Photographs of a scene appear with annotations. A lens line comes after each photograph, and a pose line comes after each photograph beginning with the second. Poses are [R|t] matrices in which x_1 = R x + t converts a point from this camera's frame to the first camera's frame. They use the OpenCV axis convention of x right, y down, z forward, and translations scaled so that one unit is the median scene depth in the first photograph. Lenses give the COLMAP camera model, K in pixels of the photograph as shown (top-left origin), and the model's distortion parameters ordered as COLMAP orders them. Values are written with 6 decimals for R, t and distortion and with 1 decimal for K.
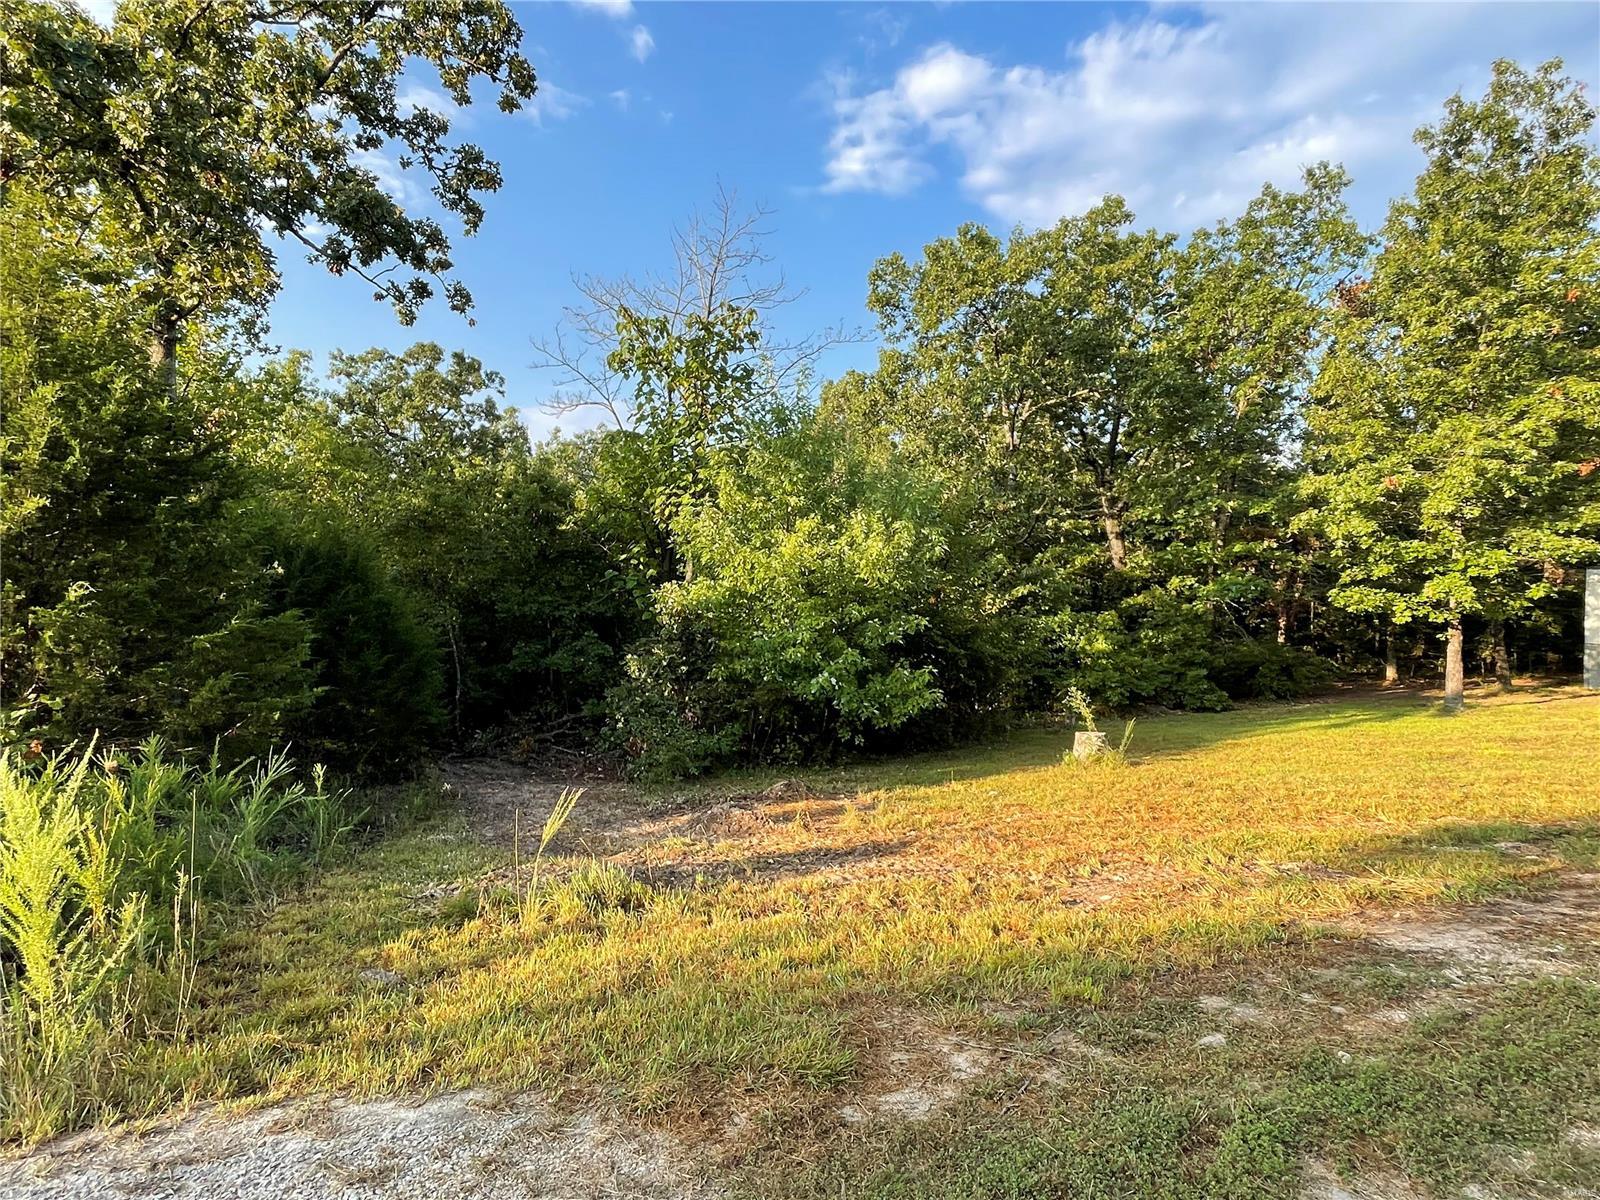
lens RADIAL K [[932.5, 0, 797.7], [0, 932.5, 604.6], [0, 0, 1]] dist [-0.000181, 0.001551]
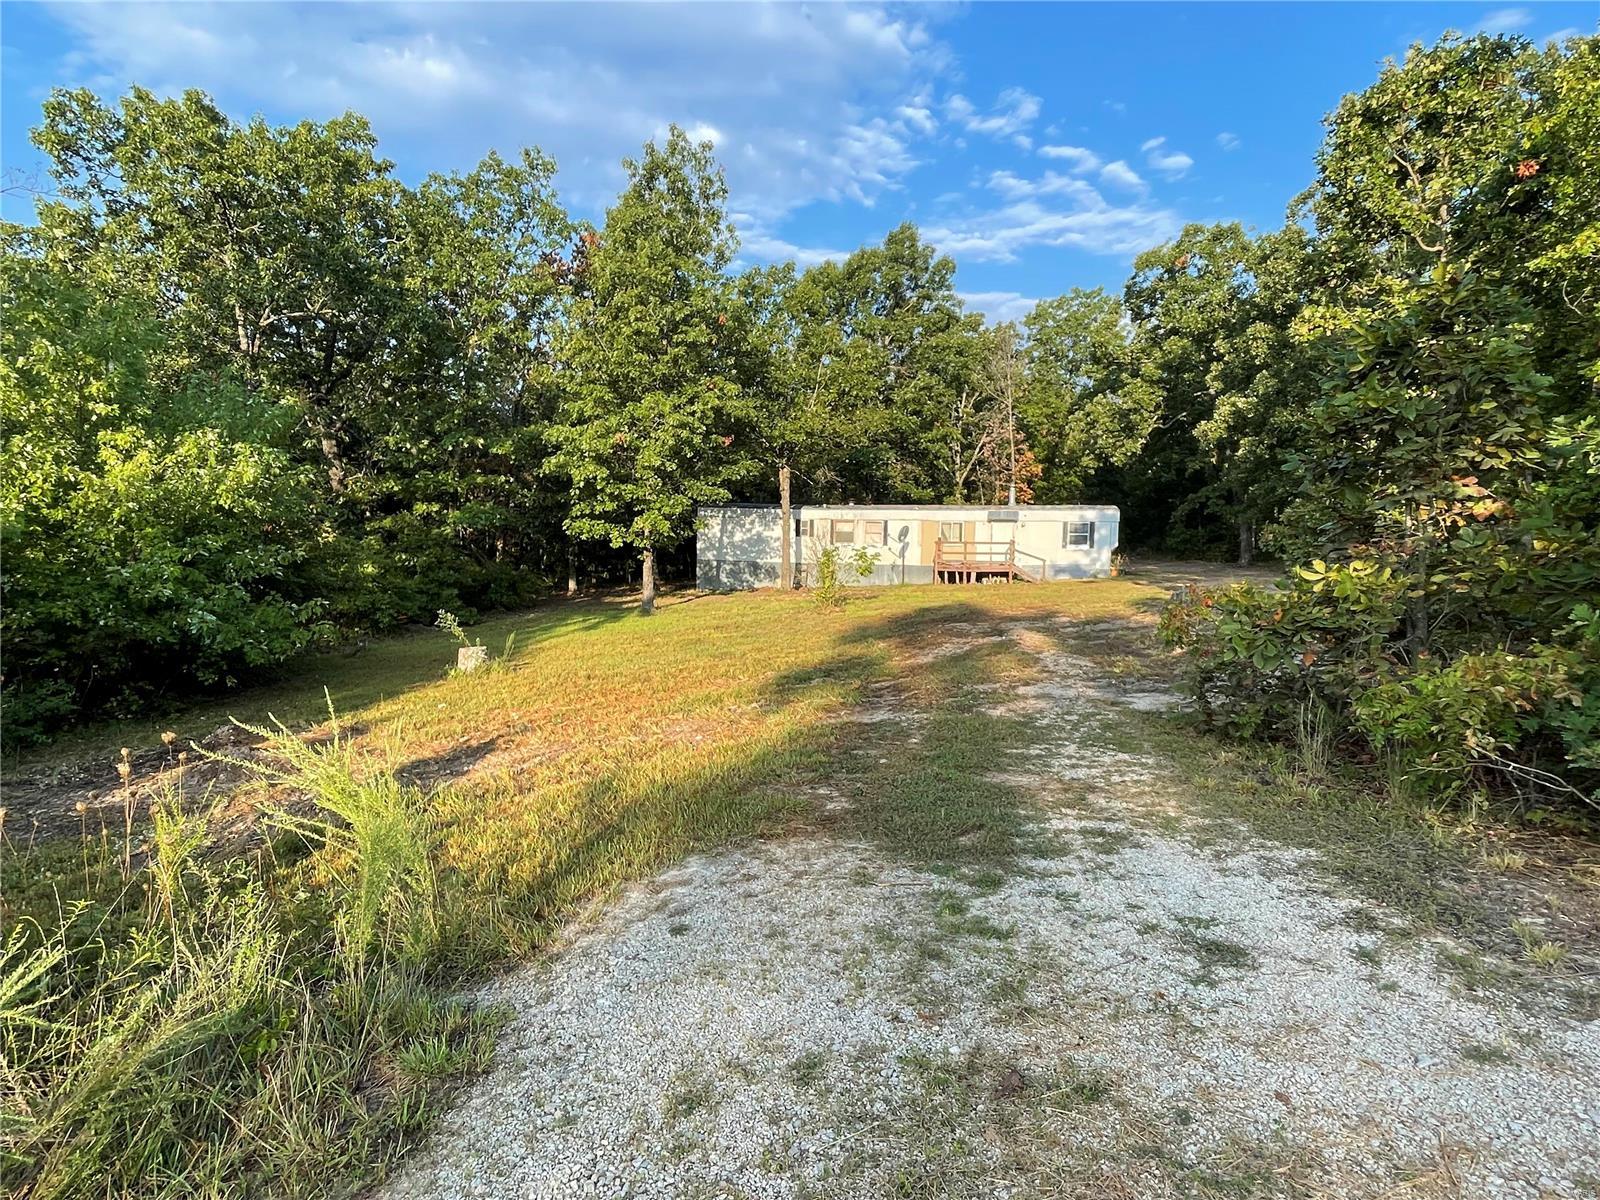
lens RADIAL K [[932.5, 0, 797.7], [0, 932.5, 604.6], [0, 0, 1]] dist [-0.000181, 0.001551]
pose [[0.625097, -0.054363, 0.778652, -0.221091], [-0.016870, 0.996398, 0.083108, -0.013374], [-0.780365, -0.065086, 0.621928, -0.012934]]
